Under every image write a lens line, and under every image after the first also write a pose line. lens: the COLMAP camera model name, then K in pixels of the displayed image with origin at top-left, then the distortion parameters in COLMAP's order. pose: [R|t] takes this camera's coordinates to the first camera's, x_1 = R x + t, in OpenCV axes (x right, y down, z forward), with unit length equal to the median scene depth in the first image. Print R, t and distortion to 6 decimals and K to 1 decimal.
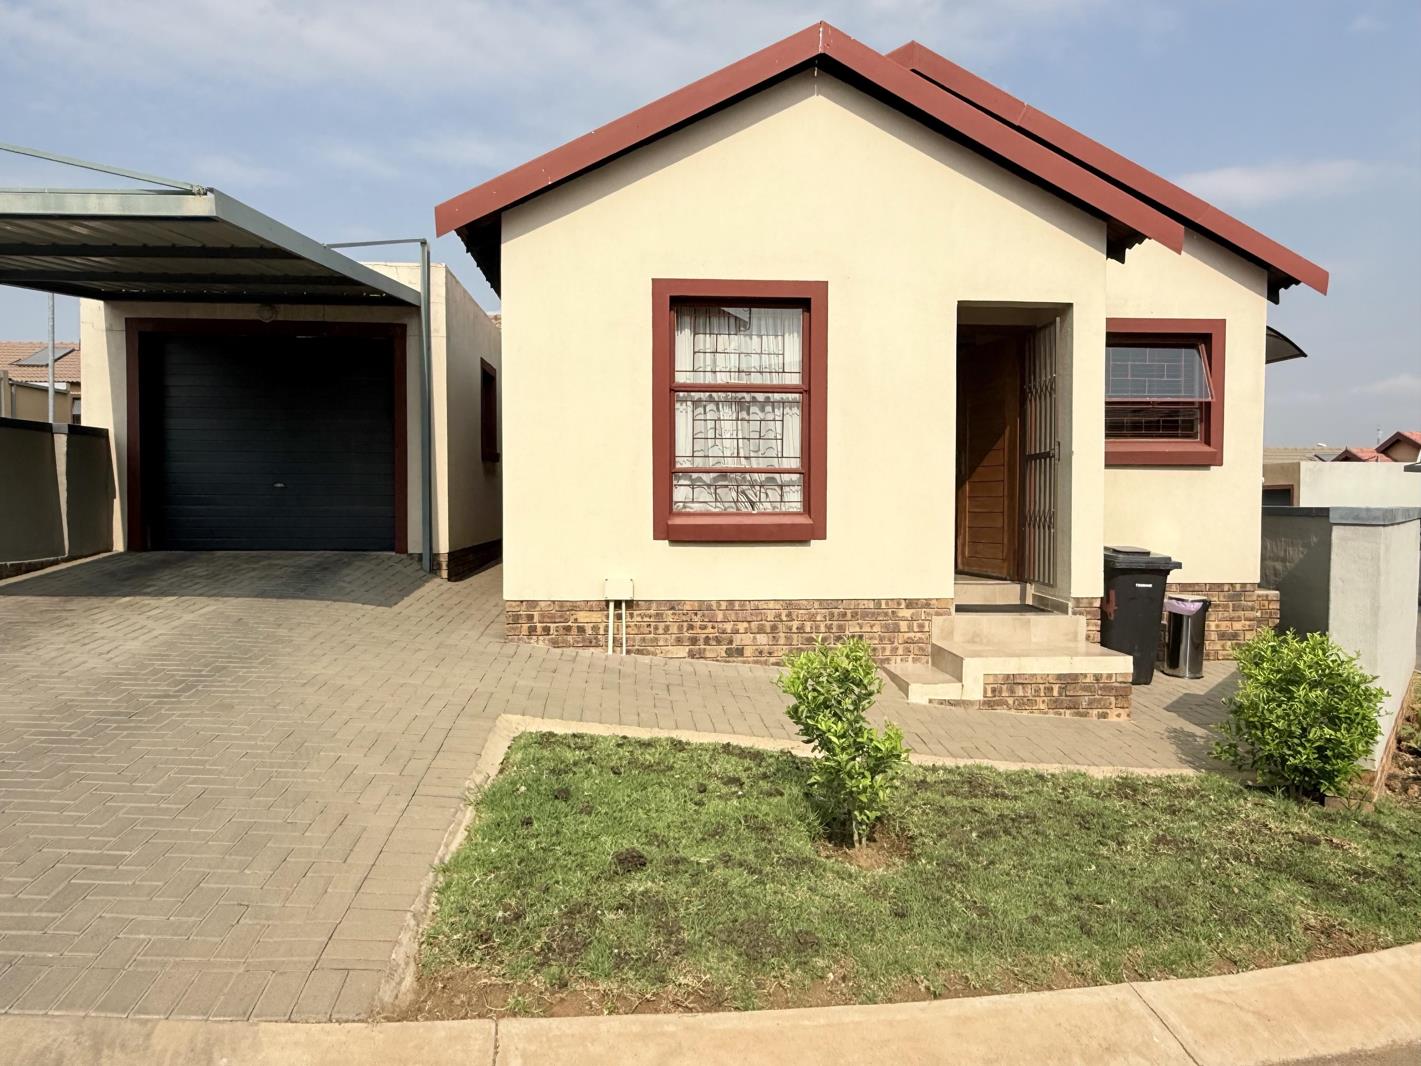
lens RADIAL K [[1003.2, 0, 712.6], [0, 1003.2, 531.6], [0, 0, 1]] dist [0.018164, -0.006398]
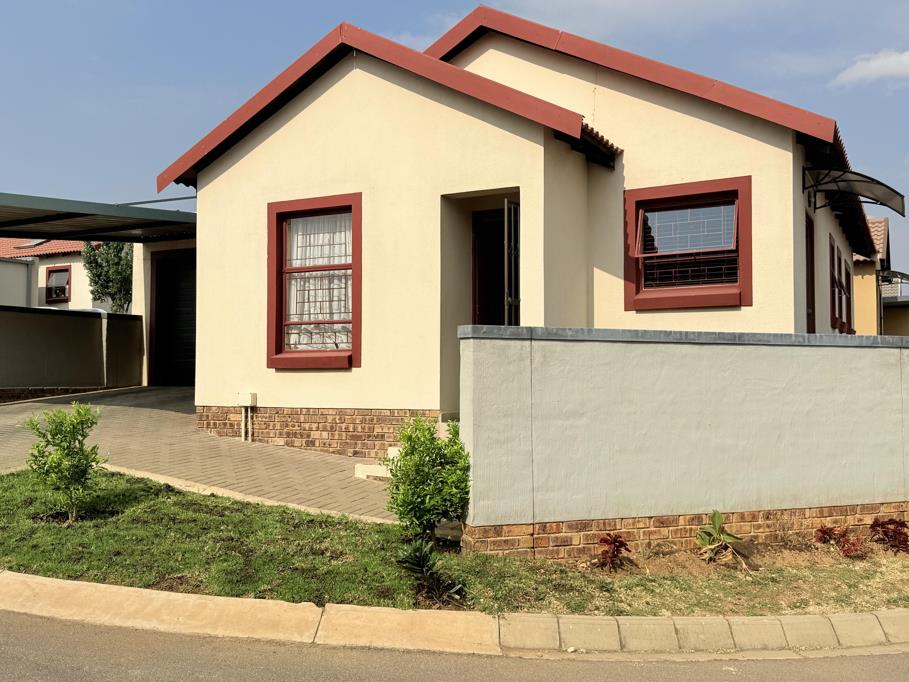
lens RADIAL K [[866.2, 0, 453.5], [0, 866.2, 335.6], [0, 0, 1]] dist [0.089565, 0.000000]
pose [[0.850780, -0.028705, -0.524738, 0.888462], [-0.012516, 0.997117, -0.074839, 0.054682], [0.525373, 0.070239, 0.847968, 0.002399]]
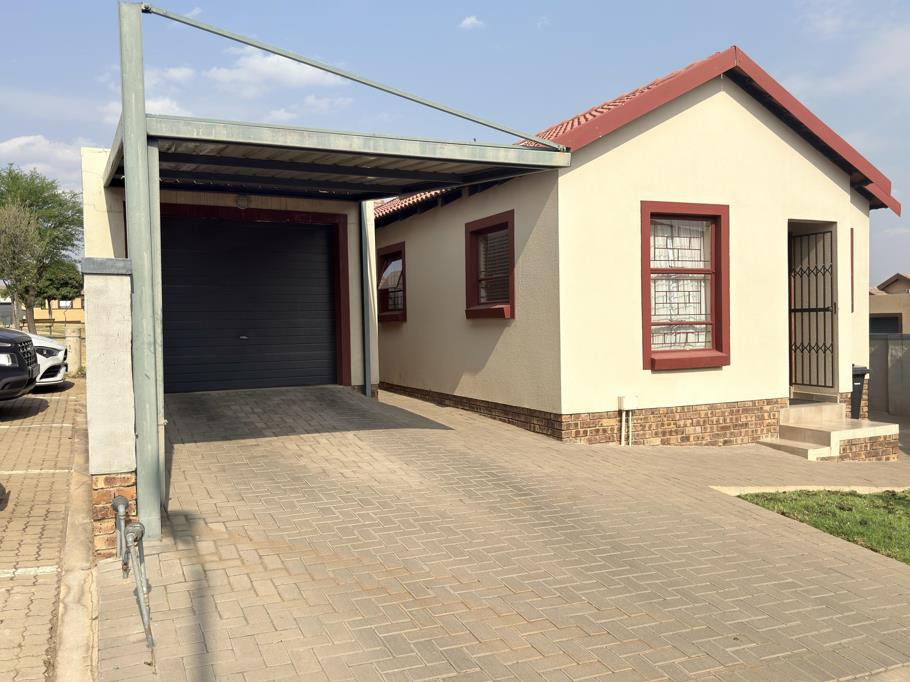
lens RADIAL K [[783.9, 0, 452.6], [0, 783.9, 345.4], [0, 0, 1]] dist [0.034098, -0.025703]
pose [[0.934069, -0.030522, 0.355786, -0.753580], [0.032093, 0.999484, 0.001487, -0.039935], [-0.355647, 0.010029, 0.934566, -0.025064]]
